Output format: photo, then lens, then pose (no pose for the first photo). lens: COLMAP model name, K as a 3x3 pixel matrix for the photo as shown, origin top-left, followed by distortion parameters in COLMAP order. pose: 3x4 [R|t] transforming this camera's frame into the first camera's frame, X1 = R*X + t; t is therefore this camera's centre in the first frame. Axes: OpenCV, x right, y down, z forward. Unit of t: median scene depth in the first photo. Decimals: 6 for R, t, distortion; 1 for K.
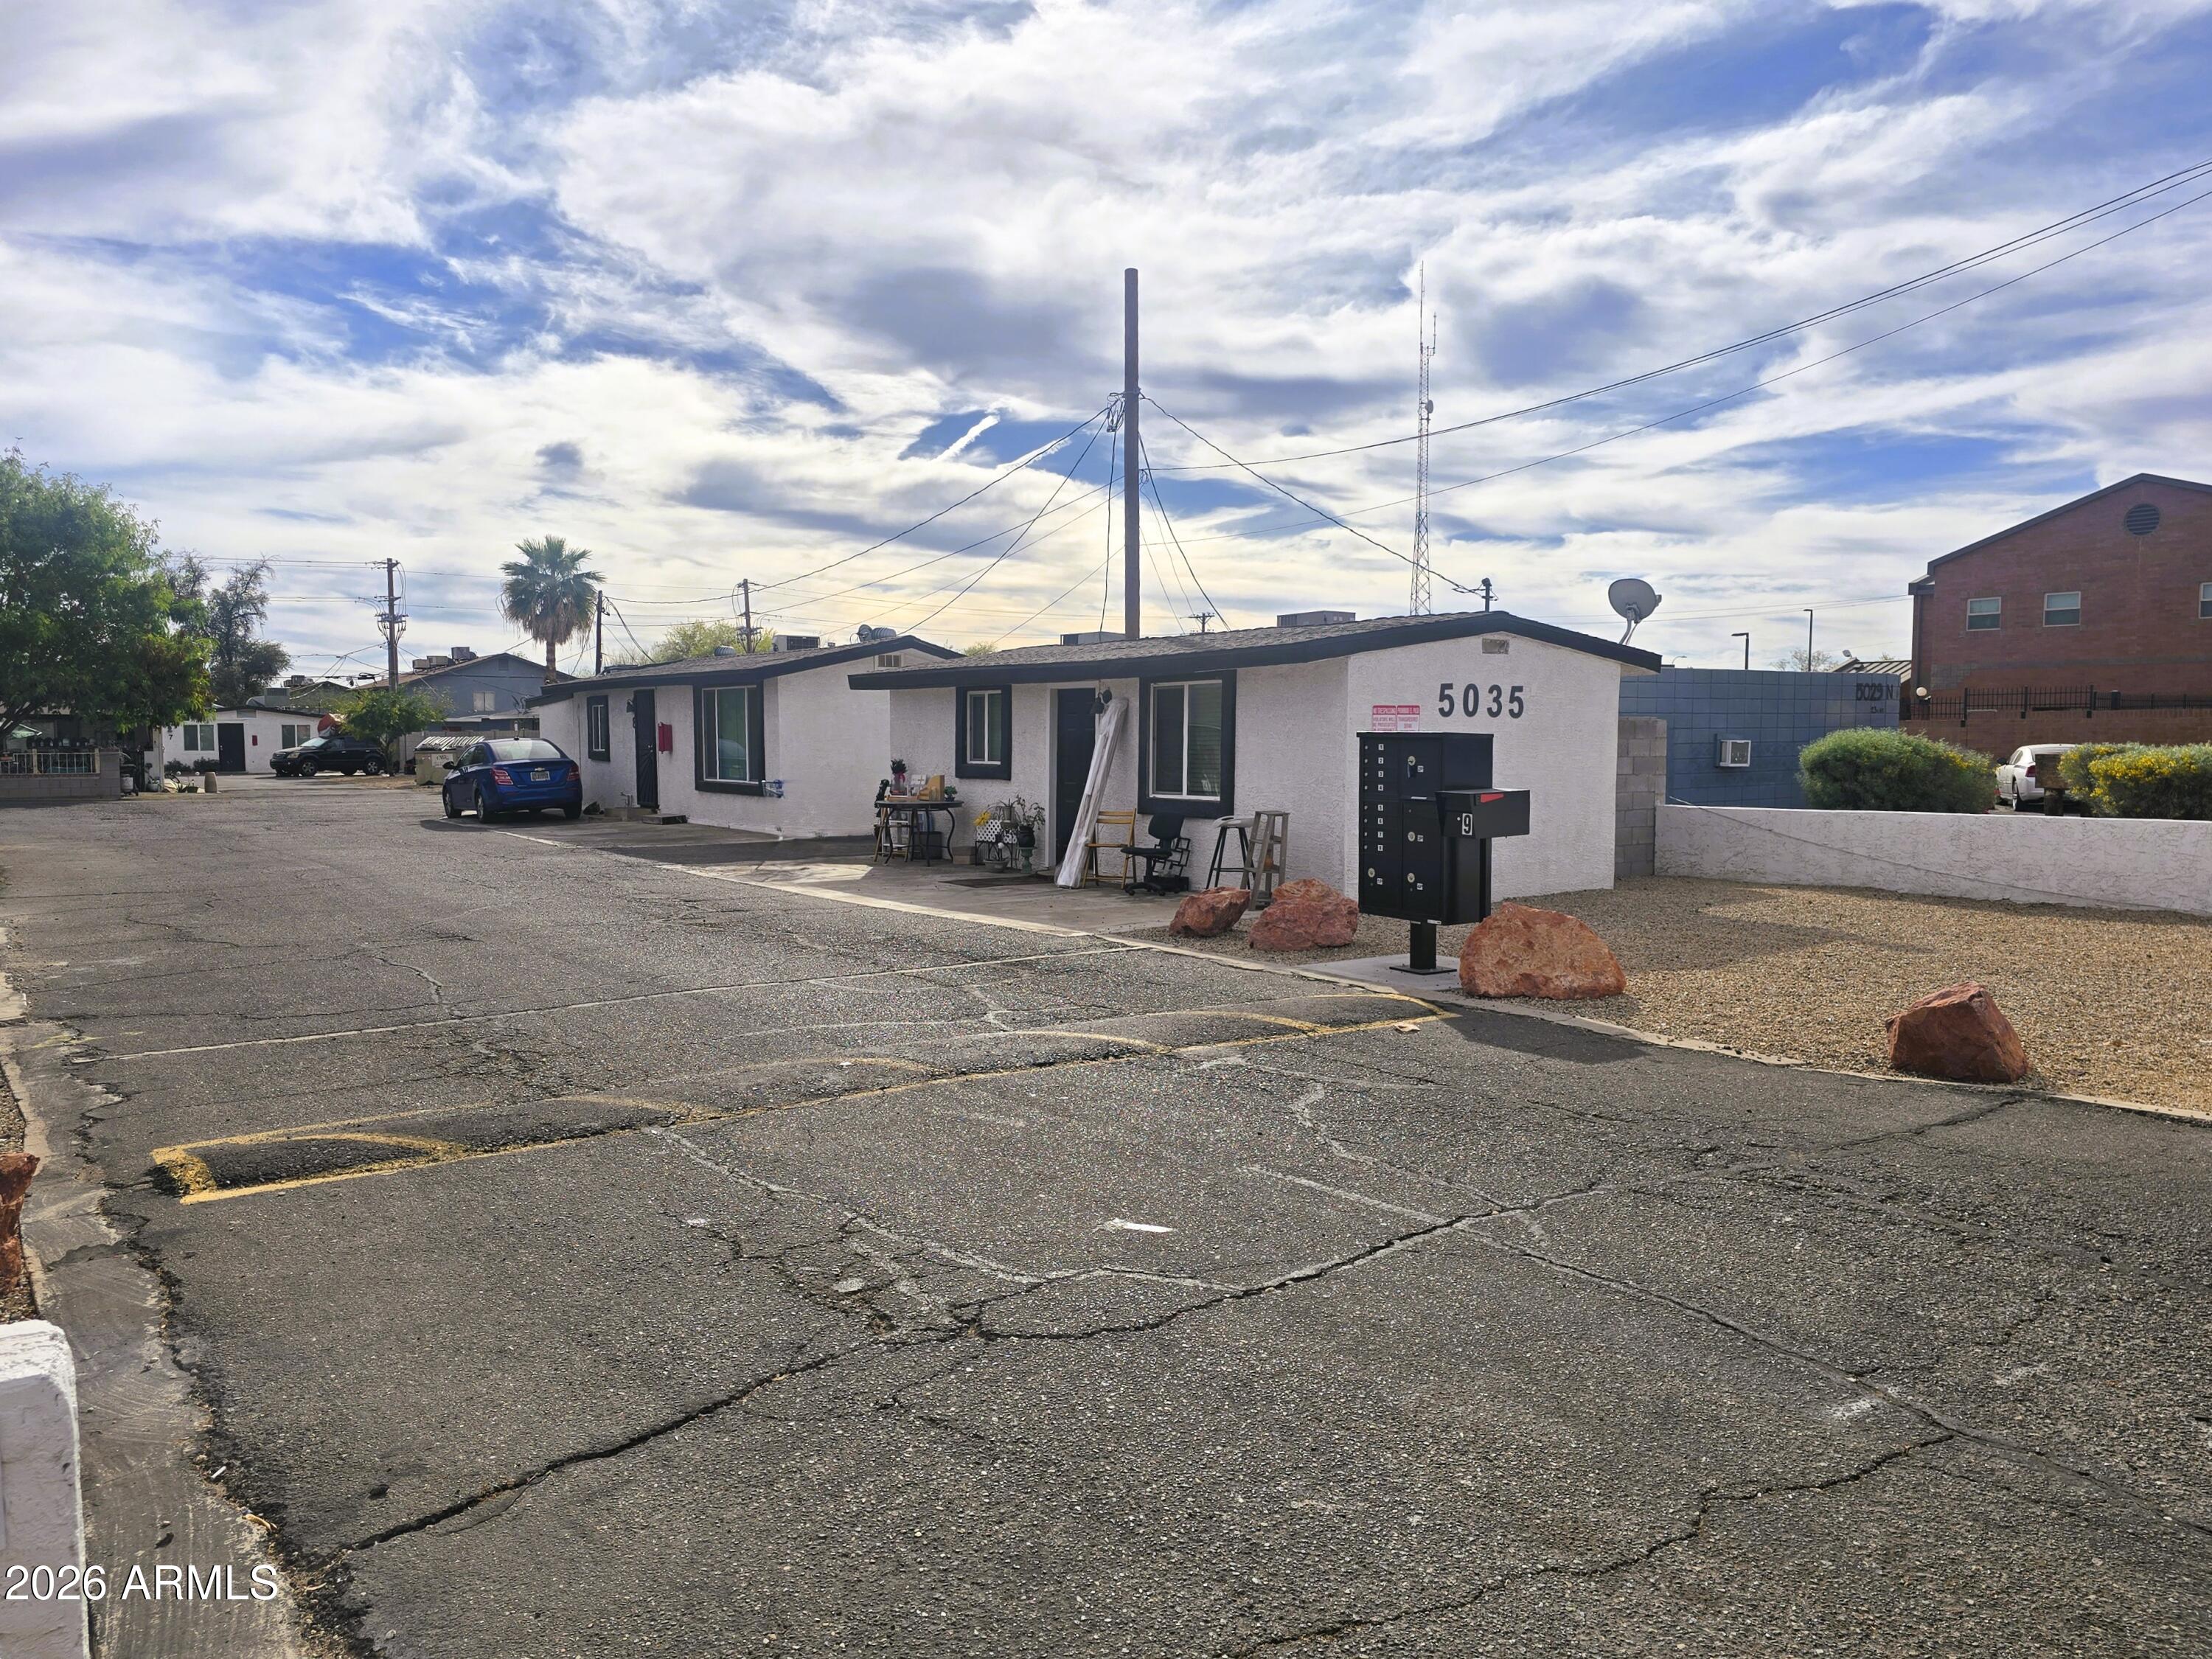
lens RADIAL K [[1580.3, 0, 1140.1], [0, 1580.3, 833.0], [0, 0, 1]] dist [0.003414, -0.008178]
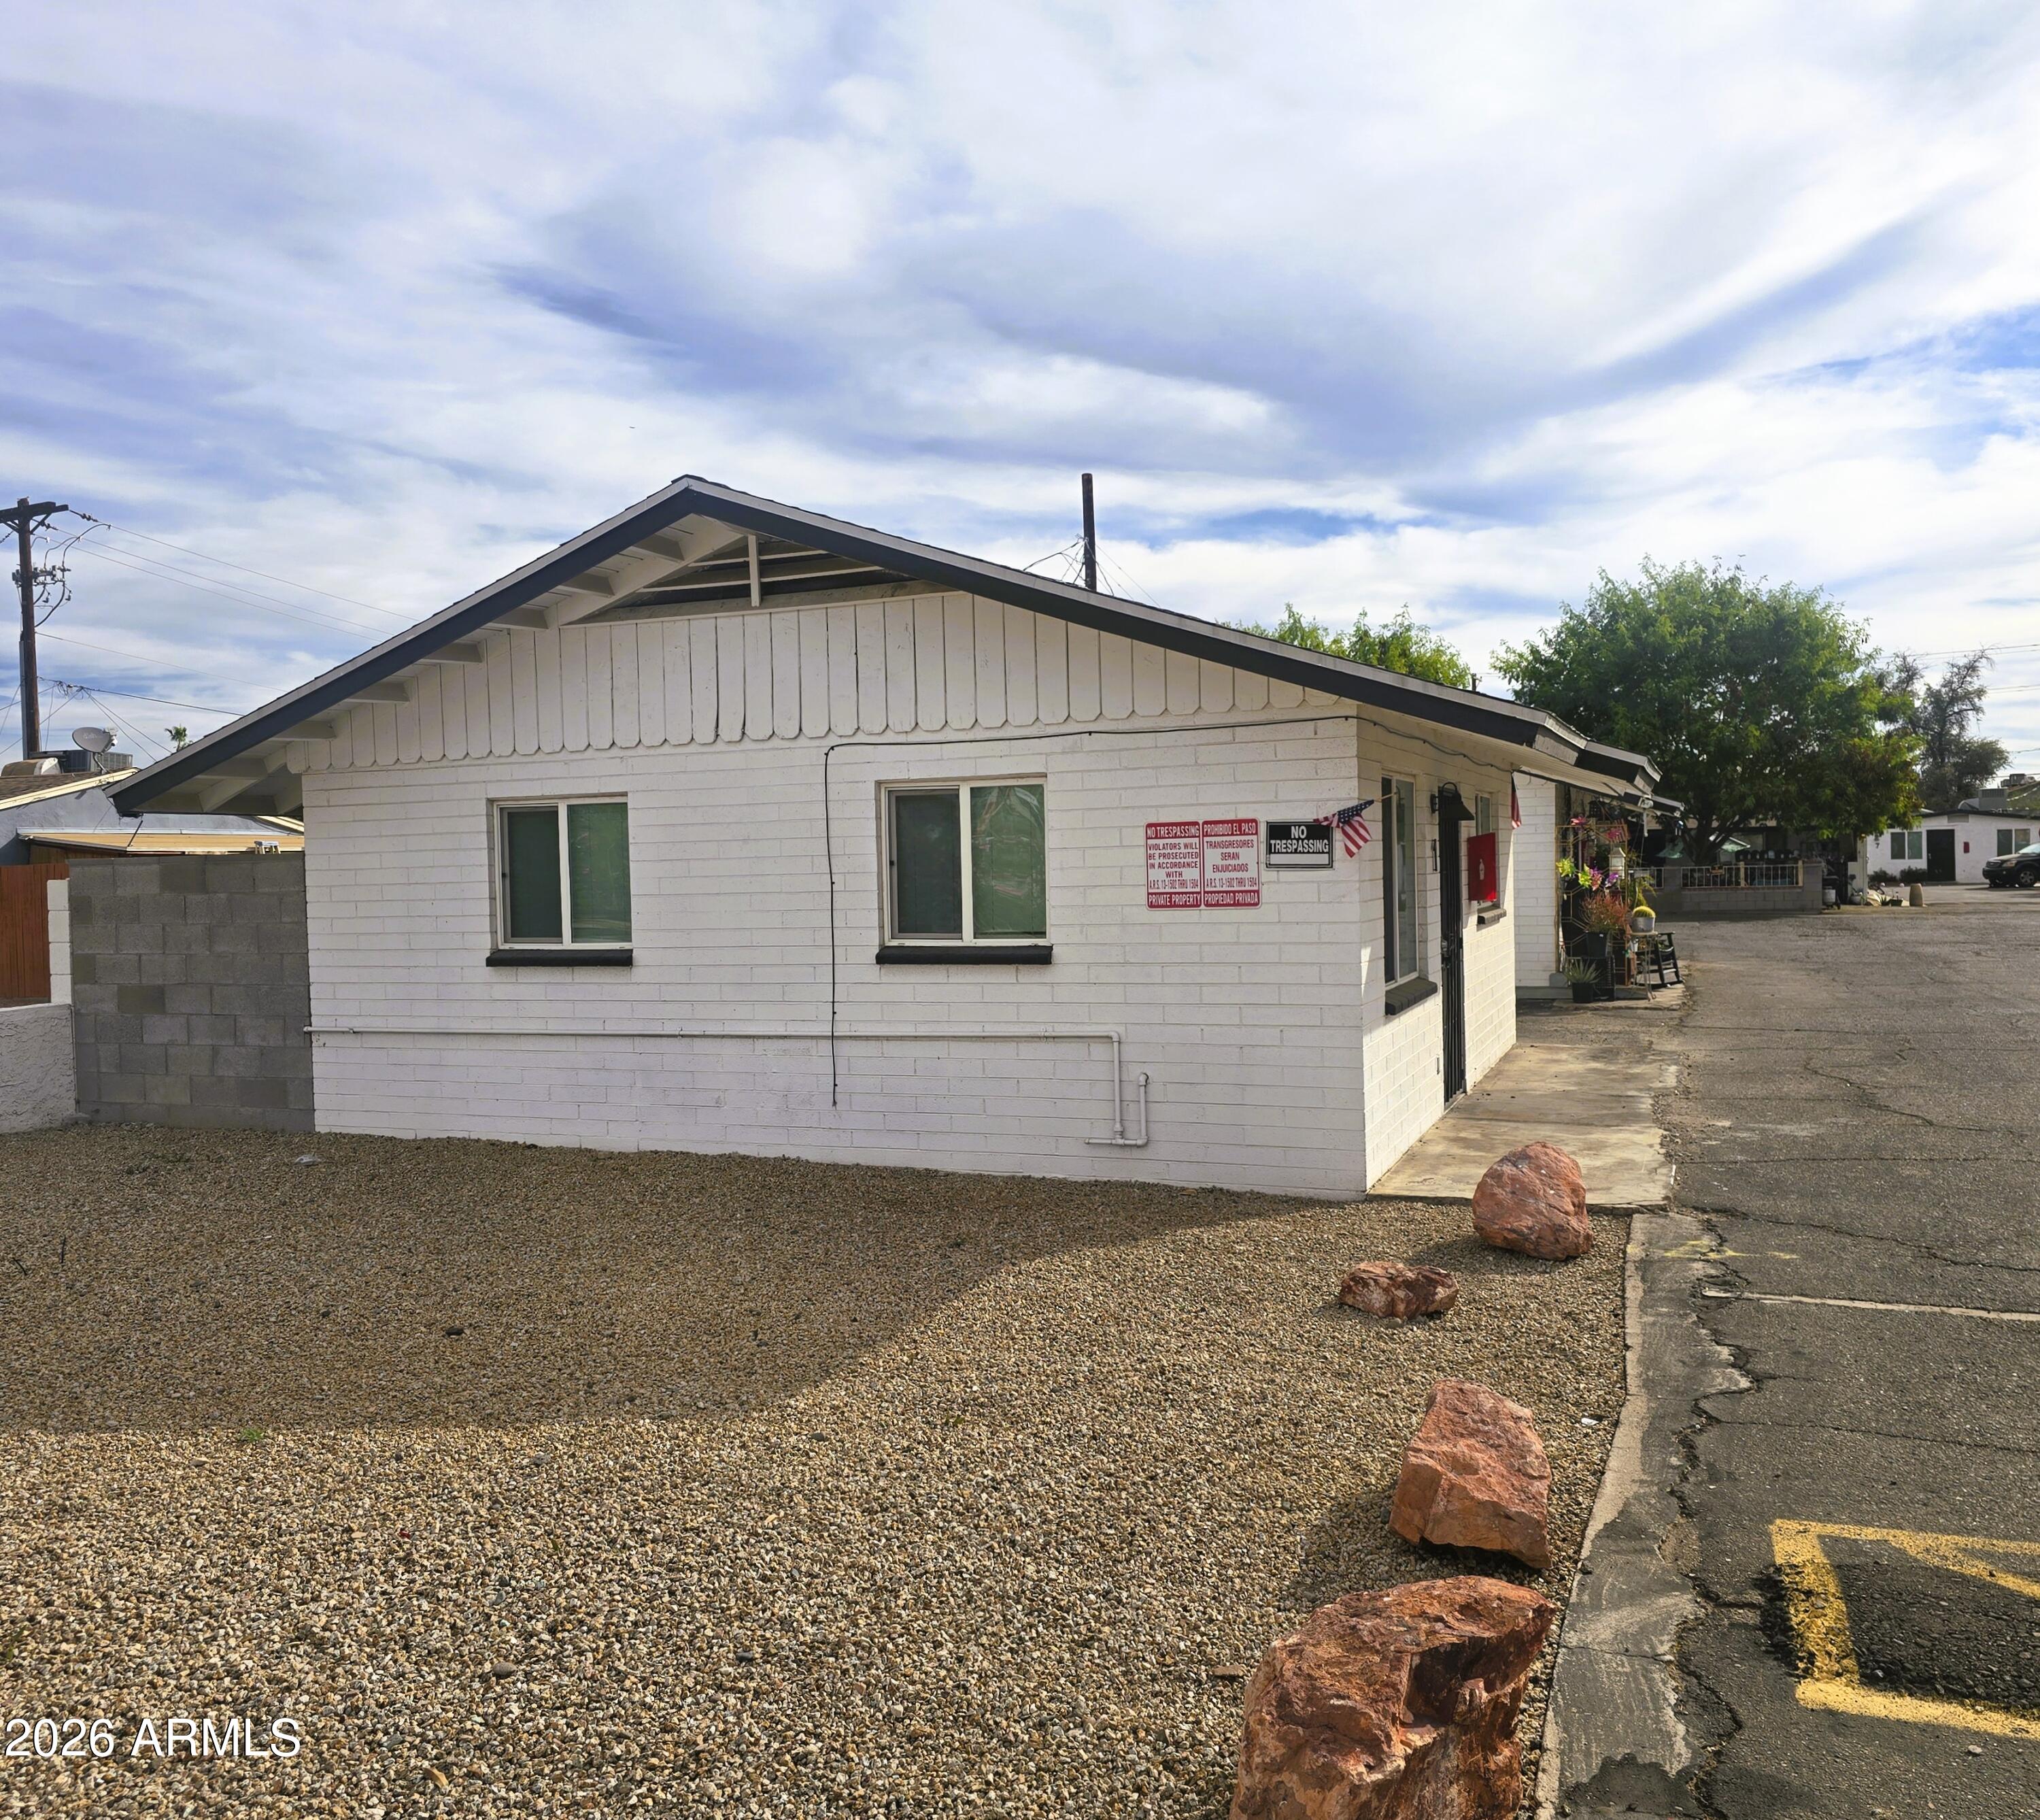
lens RADIAL K [[1652.7, 0, 1032.3], [0, 1652.7, 882.0], [0, 0, 1]] dist [0.059528, -0.073725]
pose [[0.523310, 0.000693, -0.852142, -0.068191], [-0.031923, 0.999314, -0.018791, -0.011279], [0.851544, 0.037036, 0.522973, 0.126071]]
